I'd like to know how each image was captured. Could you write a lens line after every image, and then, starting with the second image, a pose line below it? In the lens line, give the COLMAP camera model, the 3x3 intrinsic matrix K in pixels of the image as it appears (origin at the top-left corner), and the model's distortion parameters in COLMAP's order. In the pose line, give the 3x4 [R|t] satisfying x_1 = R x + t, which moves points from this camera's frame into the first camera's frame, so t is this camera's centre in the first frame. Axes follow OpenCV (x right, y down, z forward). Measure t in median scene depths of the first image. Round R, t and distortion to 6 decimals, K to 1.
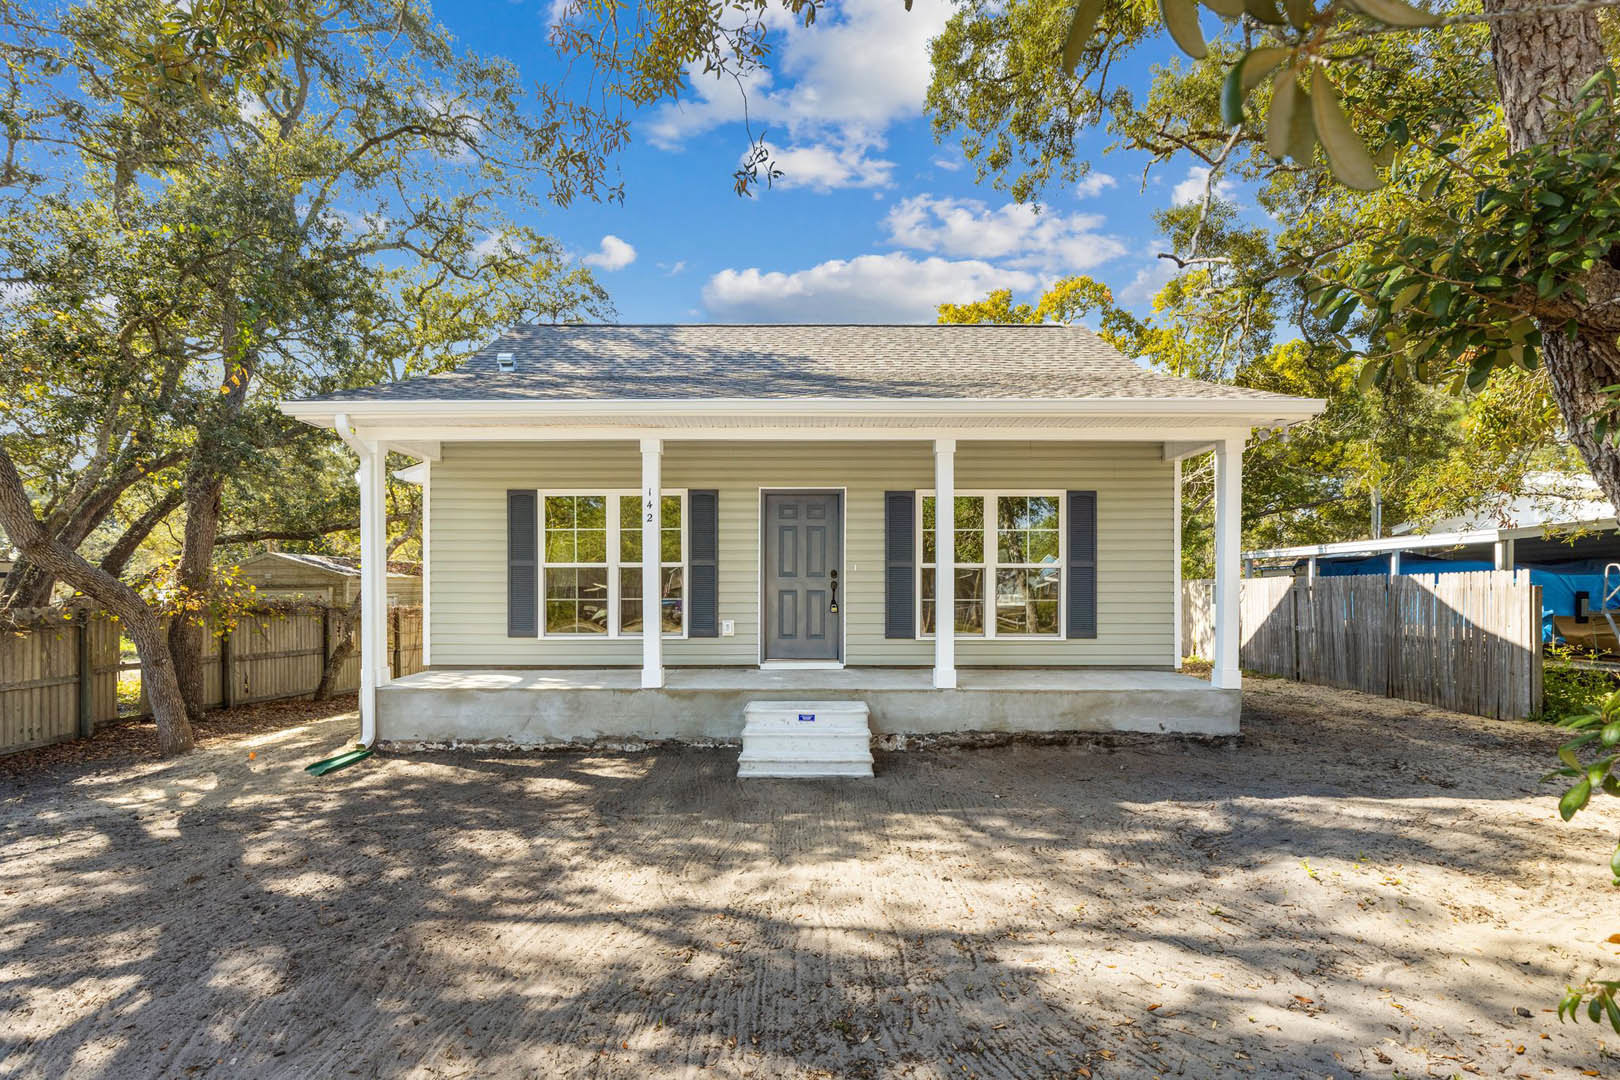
lens RADIAL K [[734.1, 0, 821.5], [0, 734.1, 547.2], [0, 0, 1]] dist [0.010008, -0.000463]
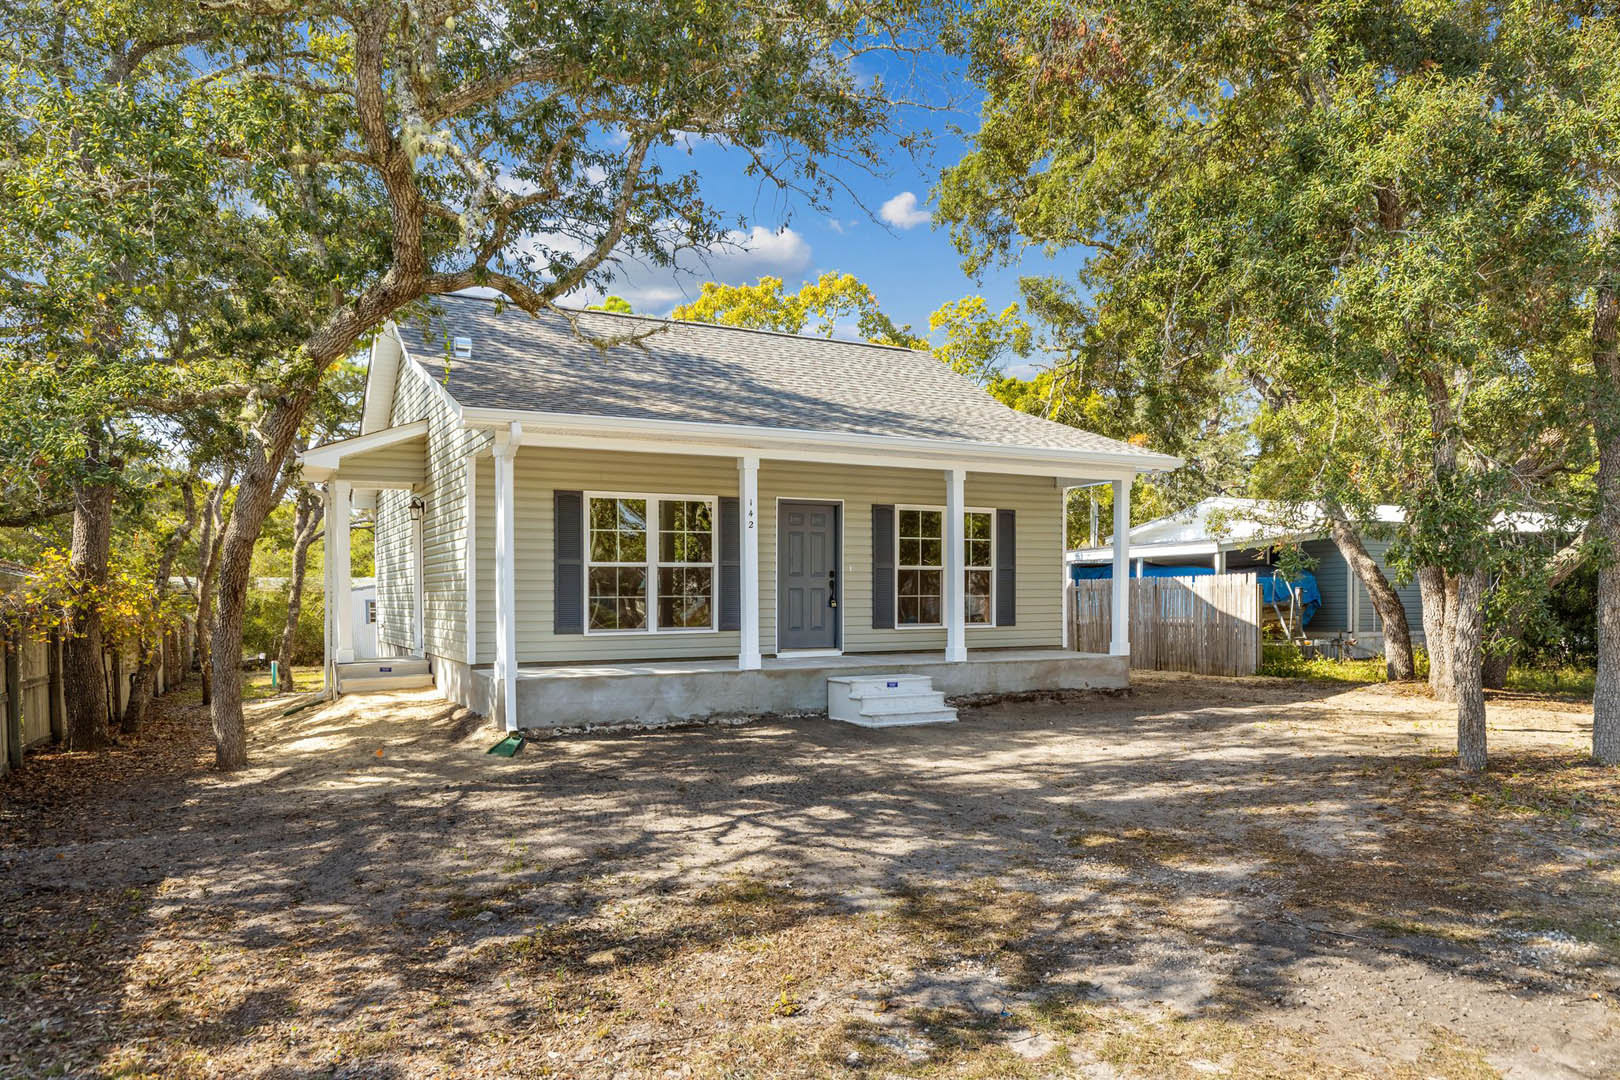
lens RADIAL K [[997.3, 0, 770.0], [0, 997.3, 524.4], [0, 0, 1]] dist [-0.003703, -0.000784]
pose [[0.905012, 0.025768, 0.424605, -0.748737], [-0.017527, 0.999575, -0.023304, -0.003426], [-0.425025, 0.013648, 0.905079, -0.385830]]
